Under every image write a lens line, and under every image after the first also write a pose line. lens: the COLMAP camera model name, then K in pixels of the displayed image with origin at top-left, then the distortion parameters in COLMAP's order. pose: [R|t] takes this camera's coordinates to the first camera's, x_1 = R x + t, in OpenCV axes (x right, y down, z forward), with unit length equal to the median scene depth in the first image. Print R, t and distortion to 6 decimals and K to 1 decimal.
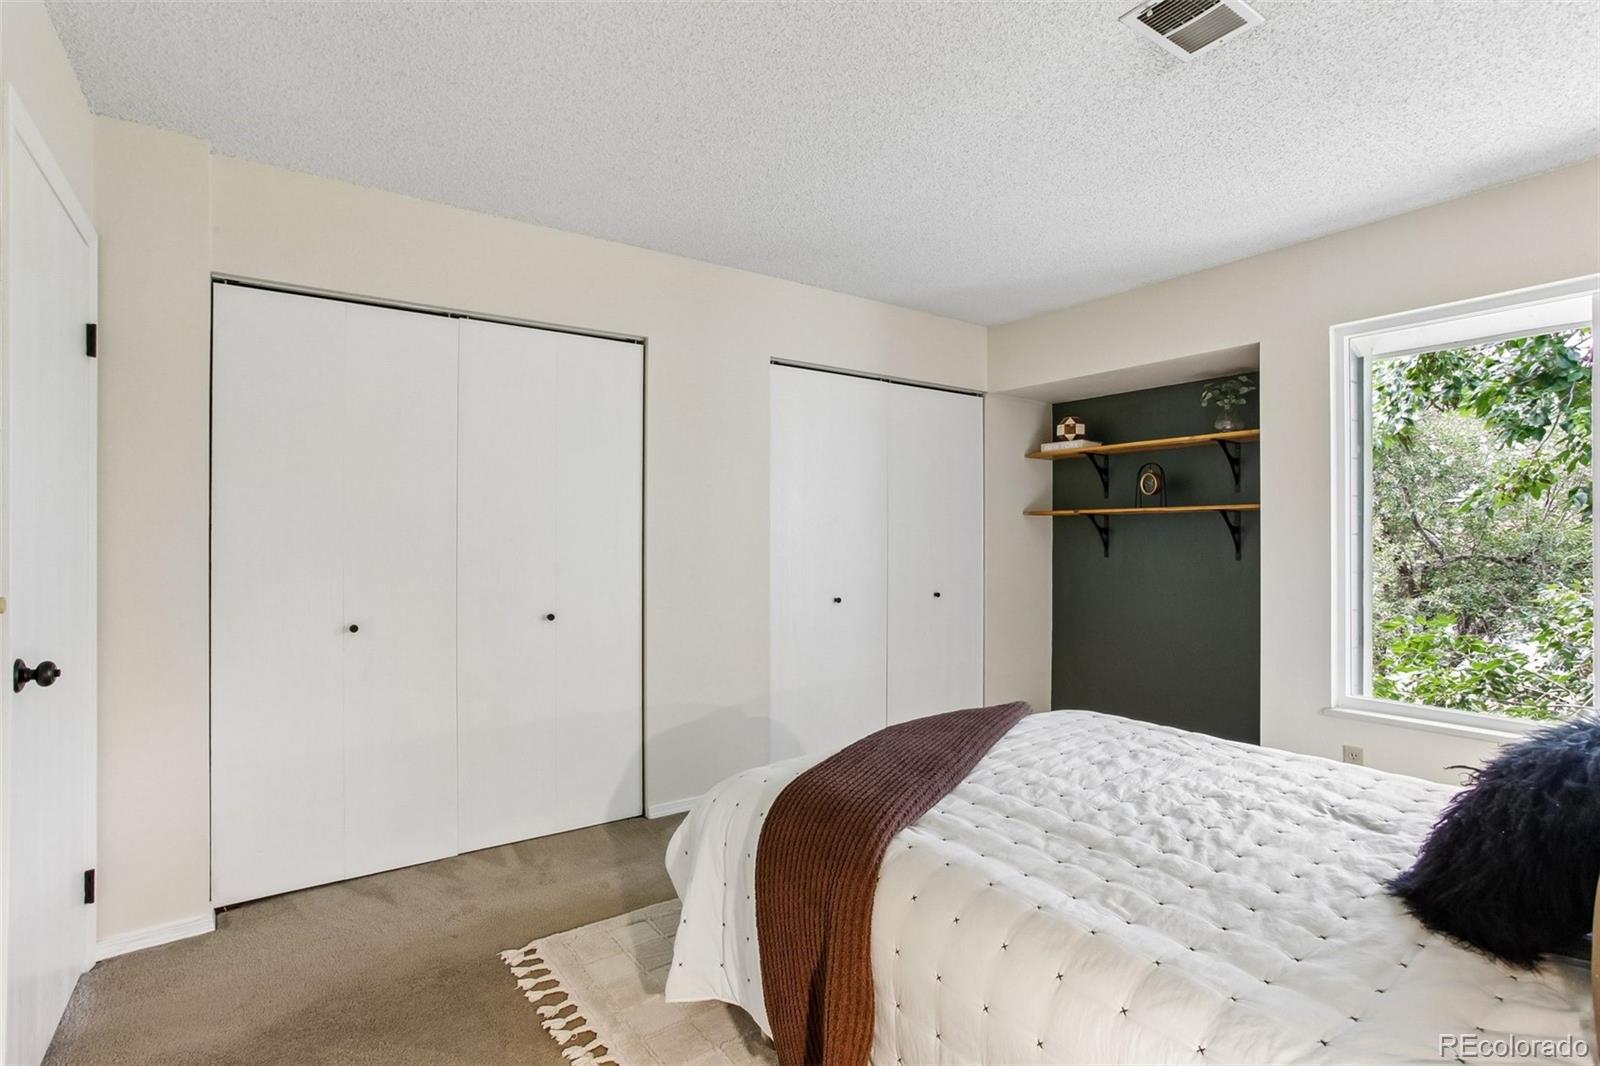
lens RADIAL K [[797.3, 0, 800.0], [0, 797.3, 533.0], [0, 0, 1]] dist [-0.063525, 0.038044]
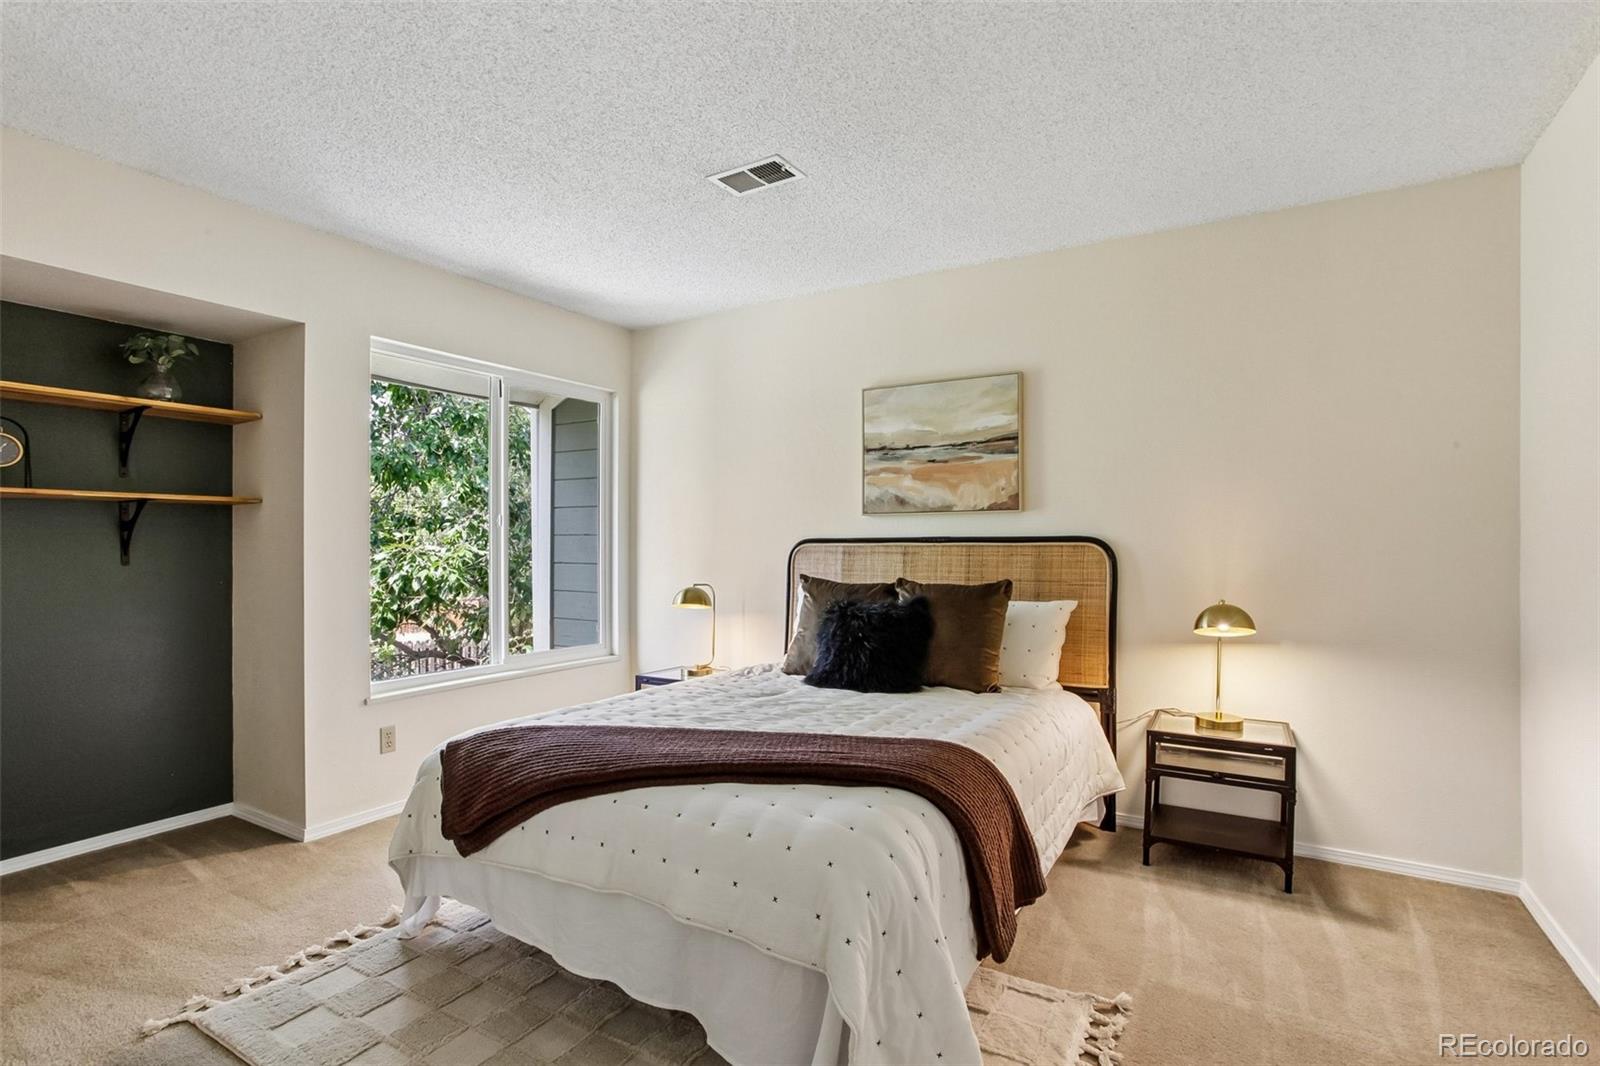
lens RADIAL K [[797.3, 0, 800.0], [0, 797.3, 533.0], [0, 0, 1]] dist [-0.063525, 0.038044]
pose [[-0.445002, 0.003921, 0.895521, -0.401921], [-0.006856, 0.999946, -0.007786, 0.004395], [-0.895503, -0.009605, -0.444951, 0.727198]]
